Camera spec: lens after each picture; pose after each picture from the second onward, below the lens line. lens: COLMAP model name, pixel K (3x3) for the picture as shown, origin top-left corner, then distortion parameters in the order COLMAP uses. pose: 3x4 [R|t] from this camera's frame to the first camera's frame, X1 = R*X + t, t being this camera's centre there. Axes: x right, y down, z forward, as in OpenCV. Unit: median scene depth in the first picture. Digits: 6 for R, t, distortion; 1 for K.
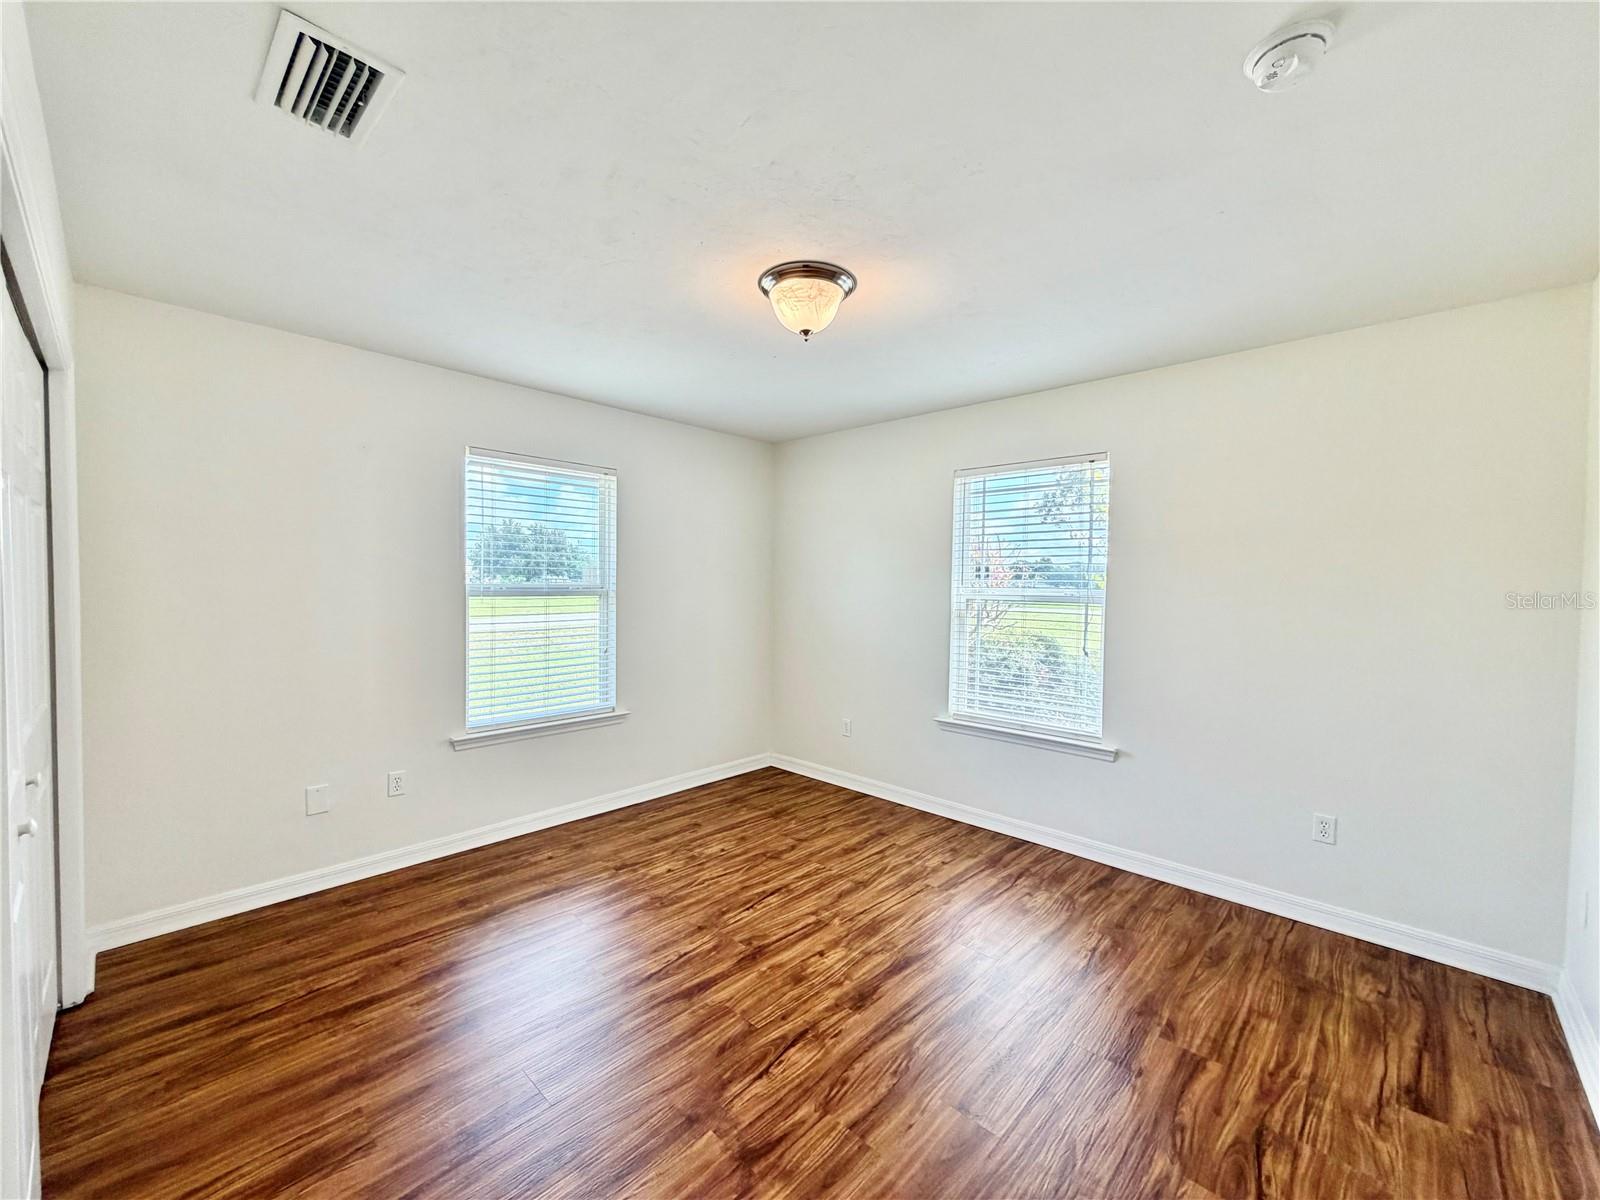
lens RADIAL K [[640.4, 0, 788.2], [0, 640.4, 605.3], [0, 0, 1]] dist [-0.001662, -0.000052]
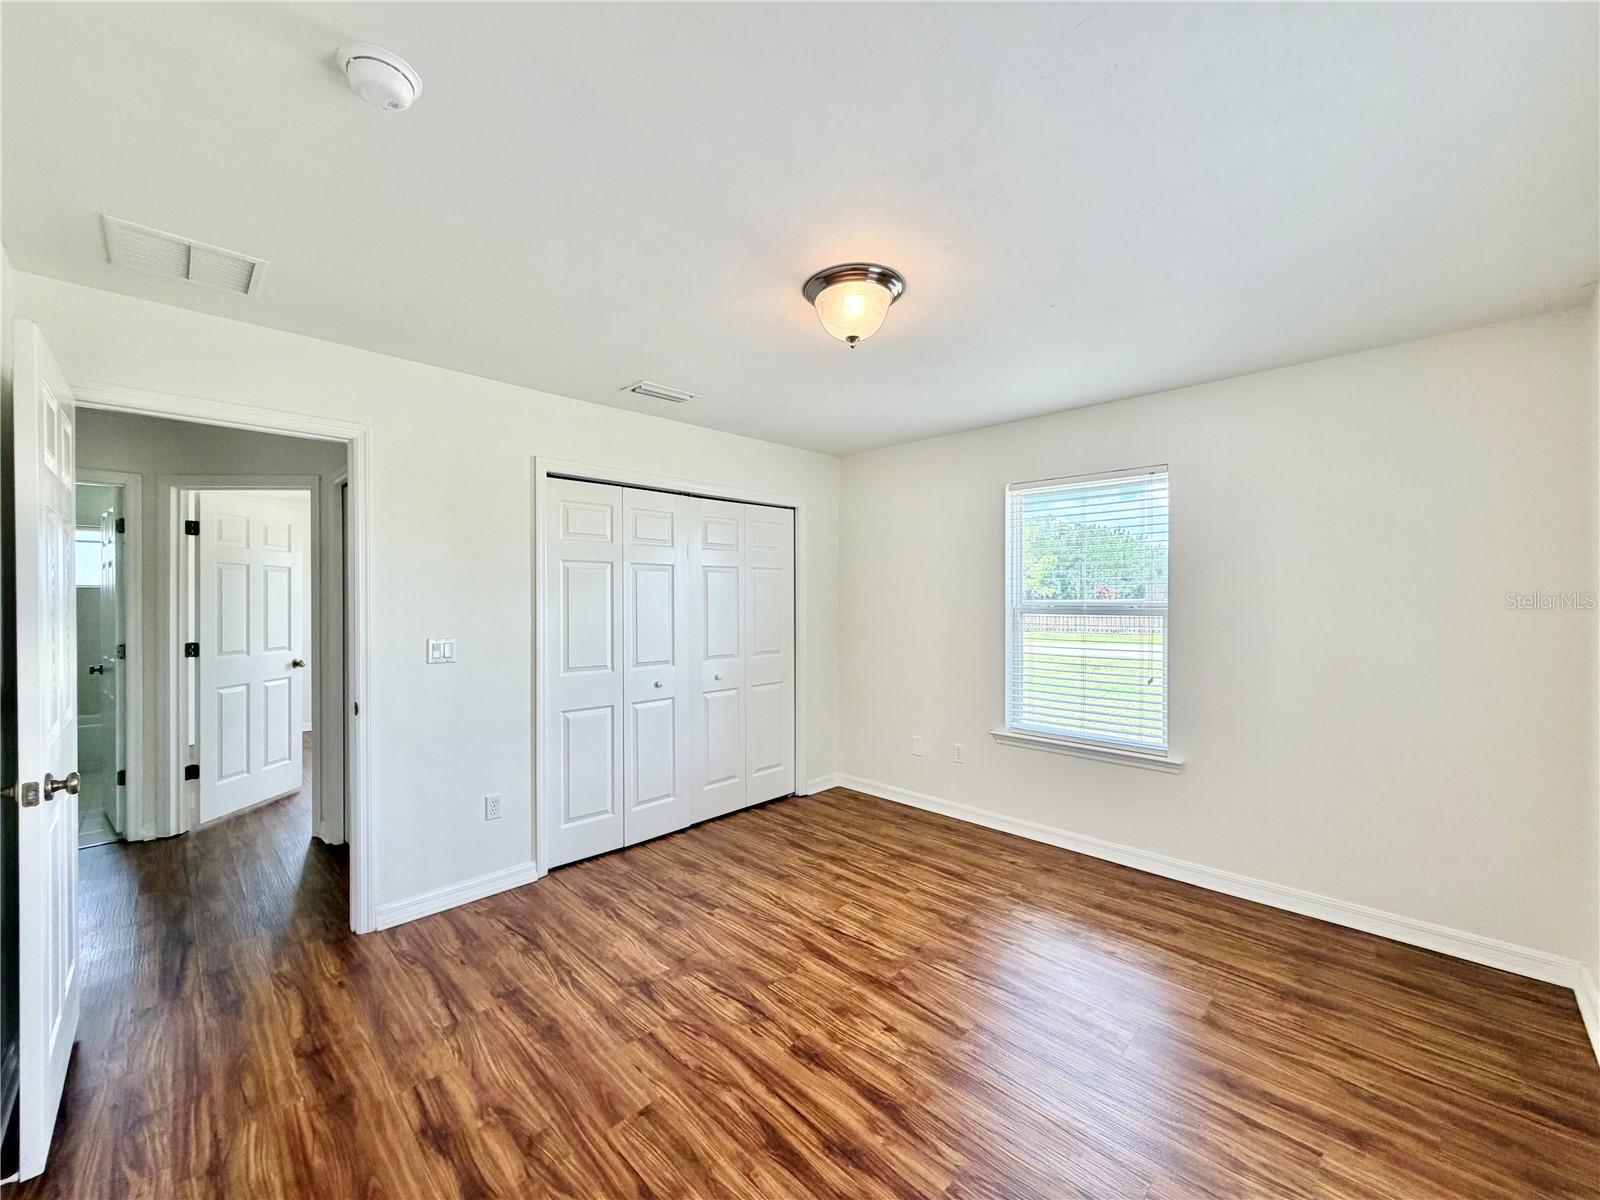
lens RADIAL K [[640.4, 0, 800.5], [0, 640.4, 608.5], [0, 0, 1]] dist [-0.001662, -0.000052]
pose [[-0.018218, 0.006341, -0.999814, 0.830306], [-0.036017, 0.999327, 0.006994, -0.020760], [0.999185, 0.036137, -0.017977, 0.798107]]
